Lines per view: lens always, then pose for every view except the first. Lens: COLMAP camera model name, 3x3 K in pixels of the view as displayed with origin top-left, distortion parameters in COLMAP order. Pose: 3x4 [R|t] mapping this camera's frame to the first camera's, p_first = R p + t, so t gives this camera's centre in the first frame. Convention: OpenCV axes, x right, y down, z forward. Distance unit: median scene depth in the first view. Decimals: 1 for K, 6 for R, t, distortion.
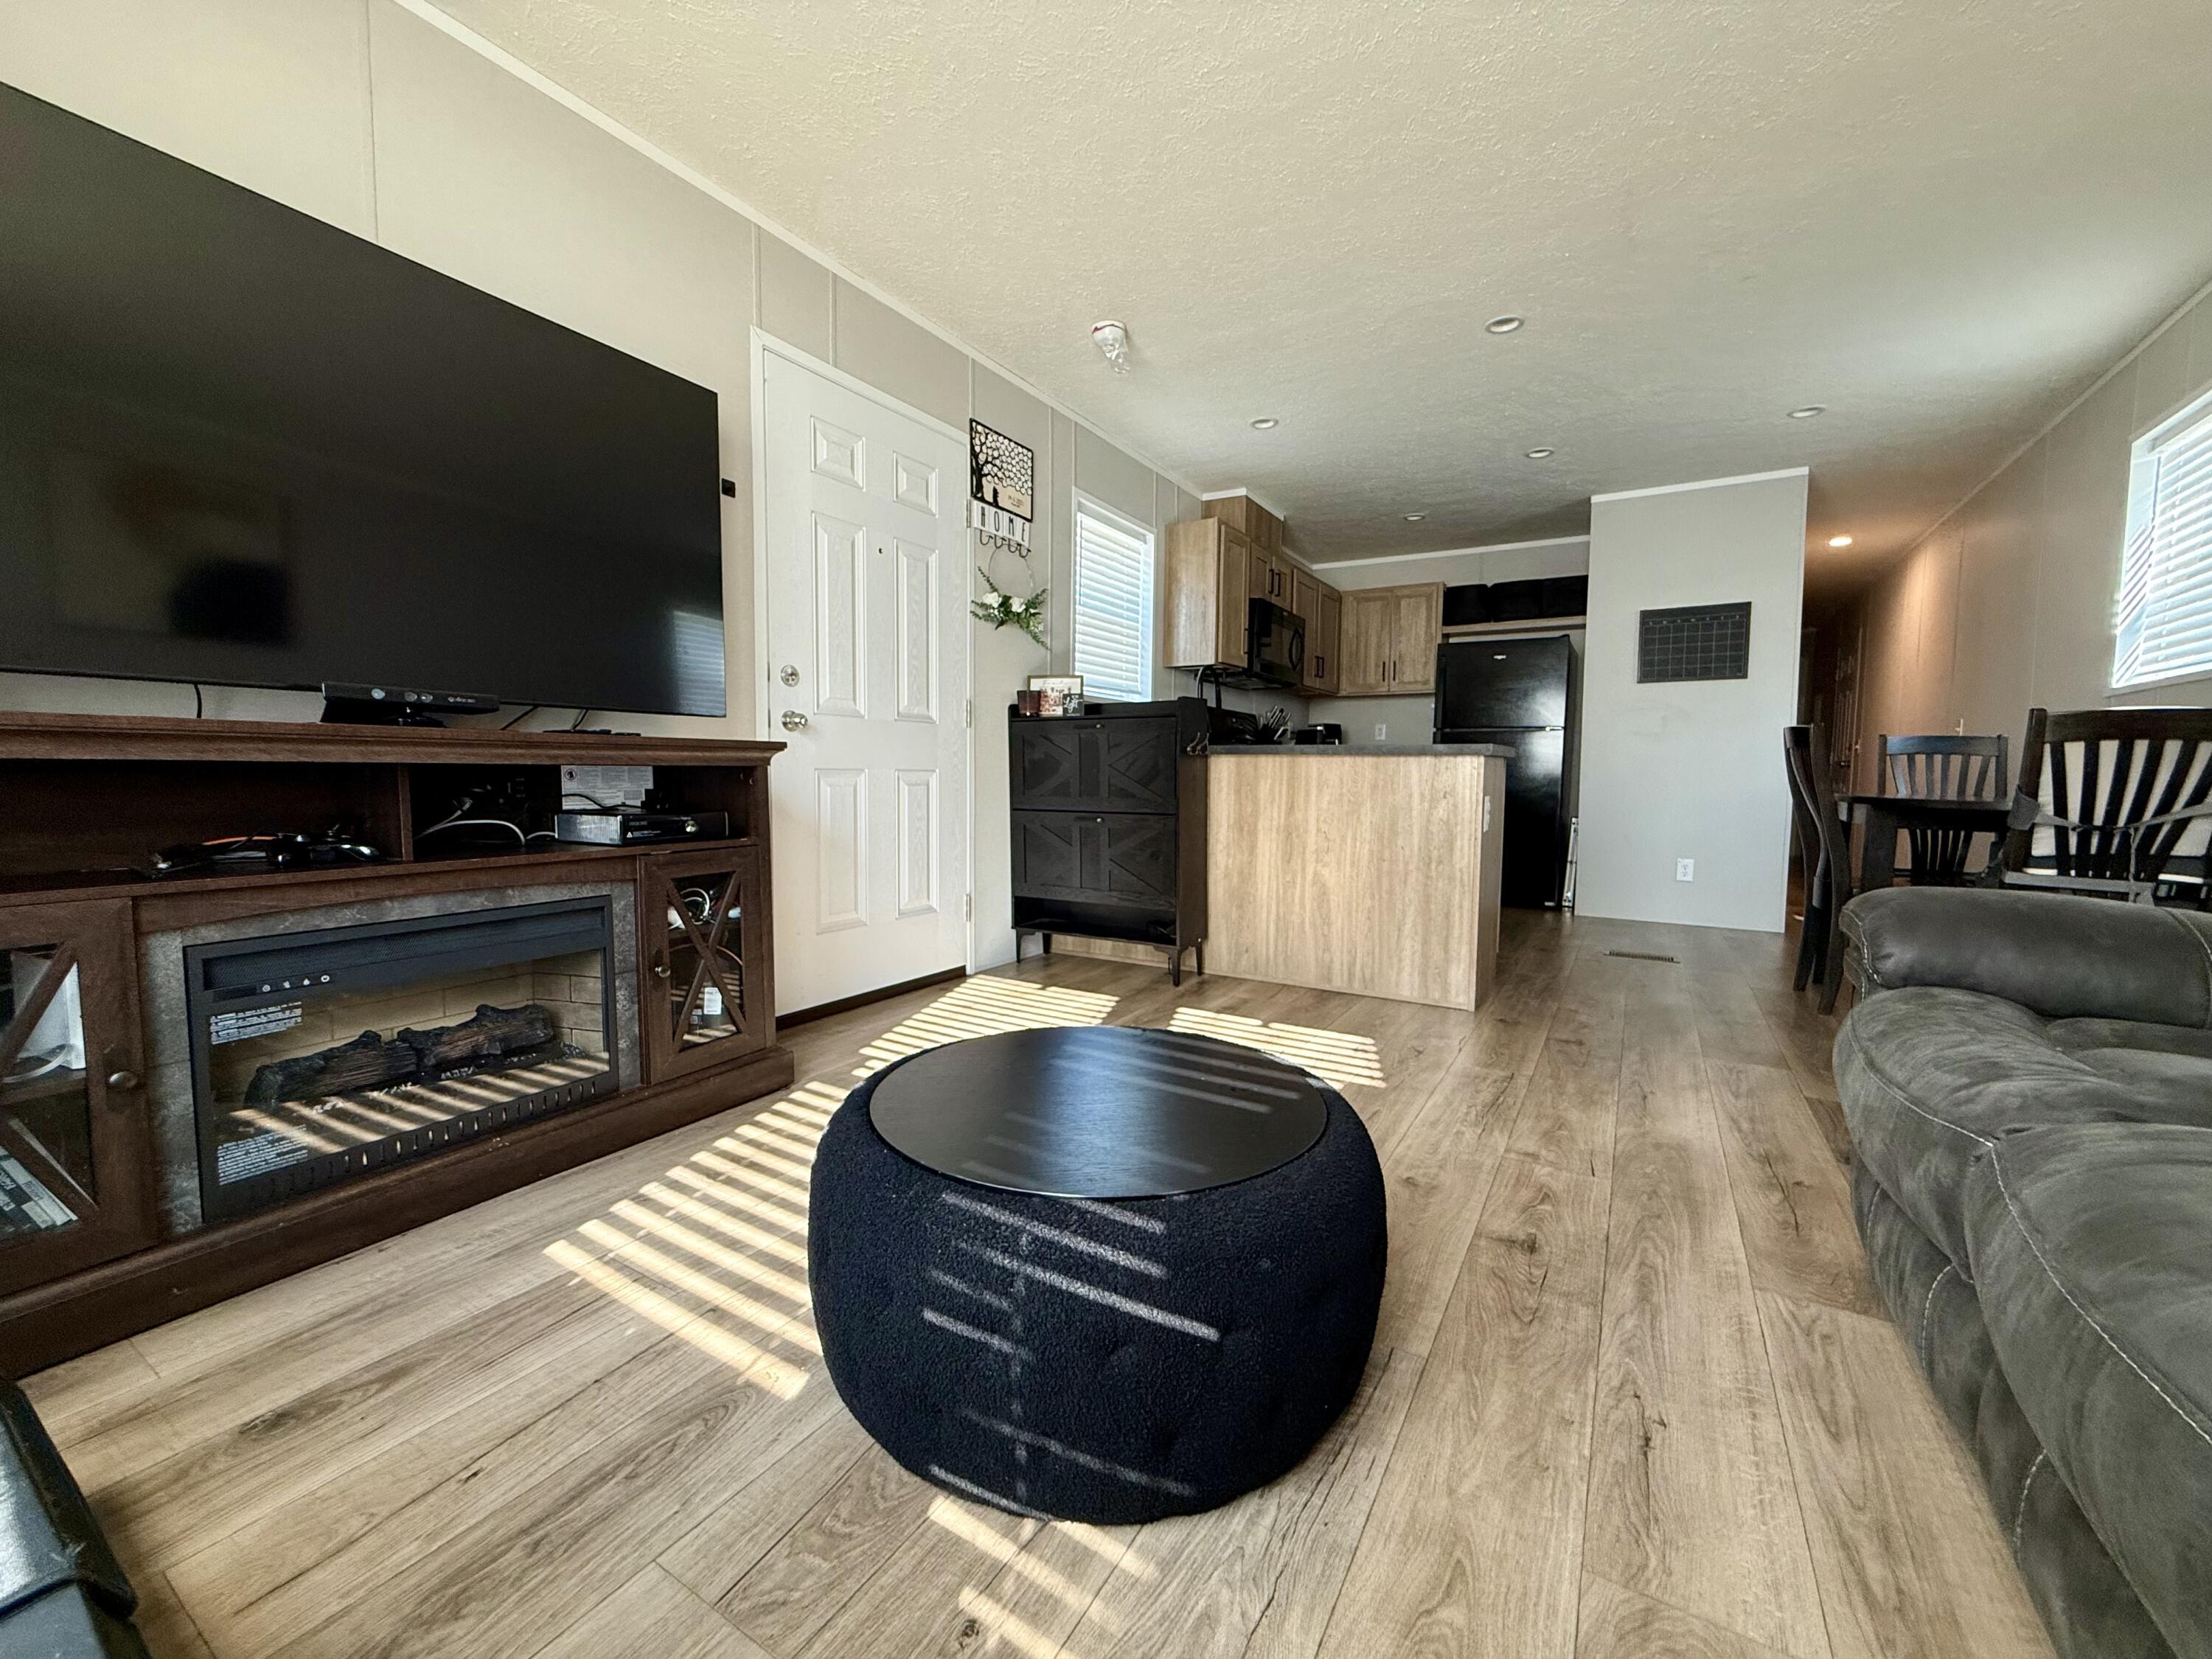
lens RADIAL K [[883.2, 0, 1104.7], [0, 883.2, 825.0], [0, 0, 1]] dist [-0.000089, -0.000467]
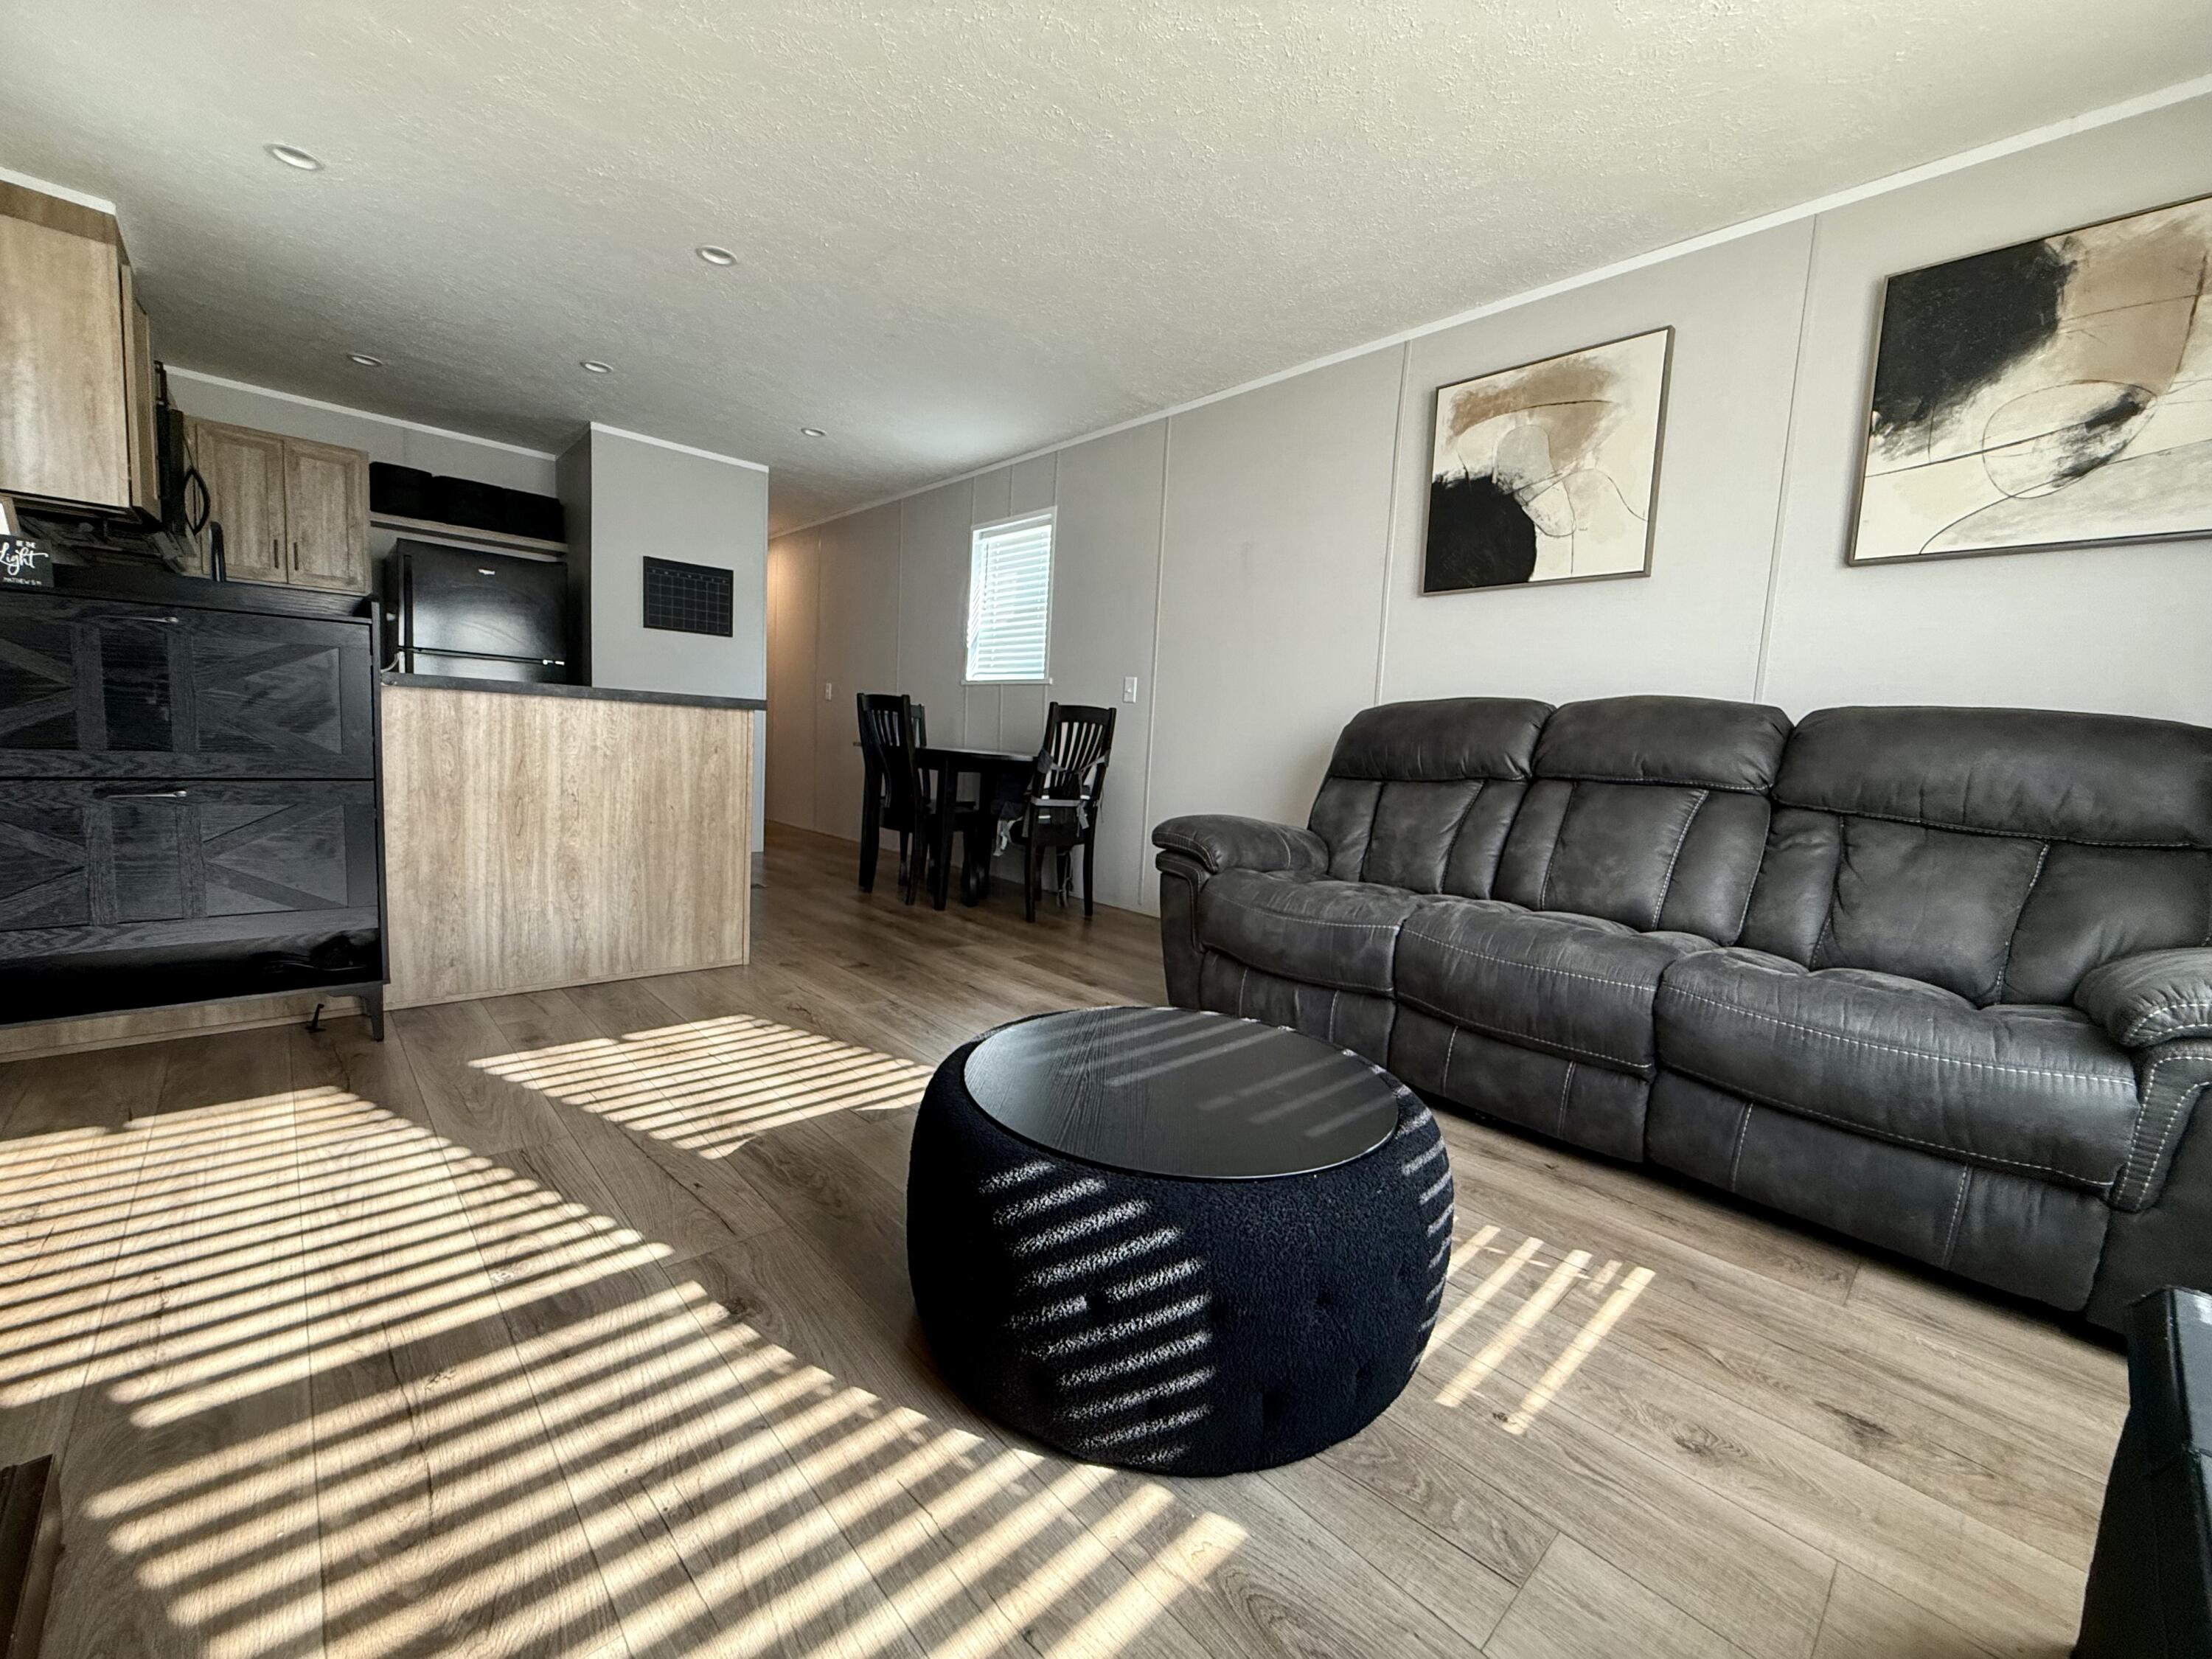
lens RADIAL K [[883.2, 0, 1103.0], [0, 883.2, 819.6], [0, 0, 1]] dist [-0.000089, -0.000467]
pose [[0.264057, -0.083251, 0.960907, -0.396161], [0.004139, 0.996357, 0.085185, -0.034845], [-0.964498, -0.018516, 0.263440, 0.317595]]
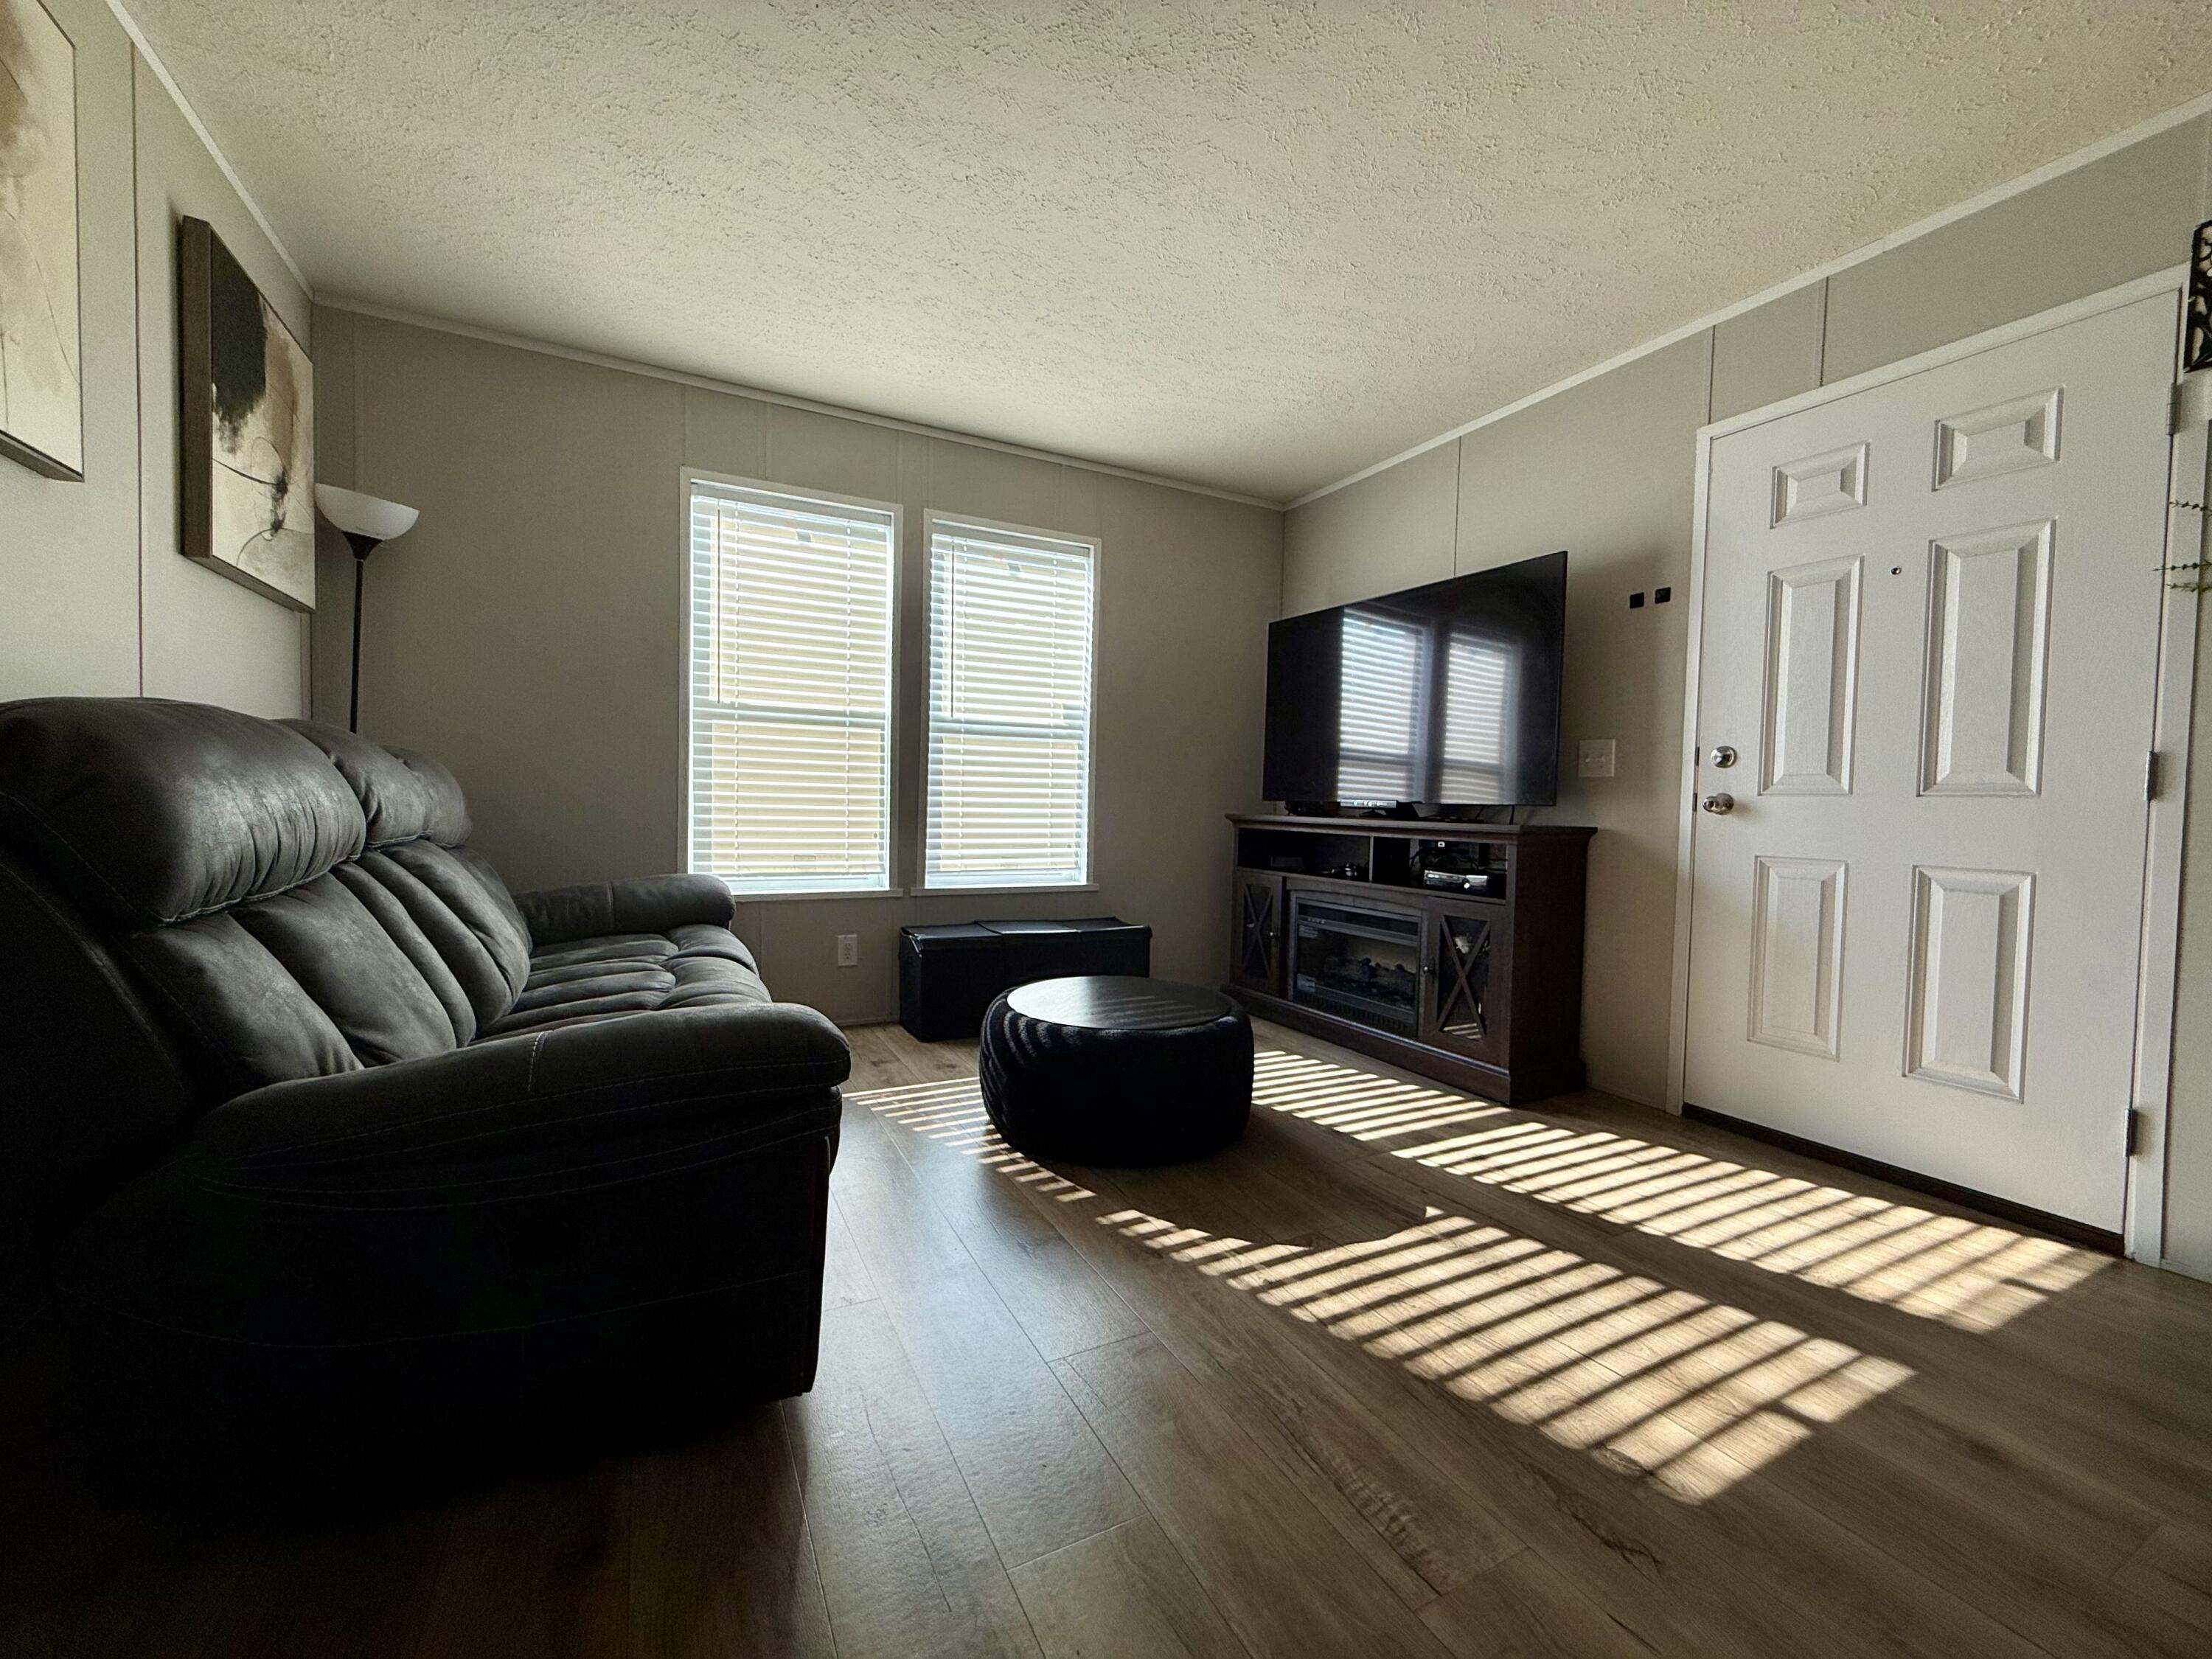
lens RADIAL K [[883.2, 0, 1105.9], [0, 883.2, 832.4], [0, 0, 1]] dist [-0.000089, -0.000467]
pose [[-0.518226, 0.012623, -0.855150, 0.672213], [-0.079054, 0.994903, 0.062593, -0.078588], [0.851582, 0.100041, -0.514587, 0.772604]]
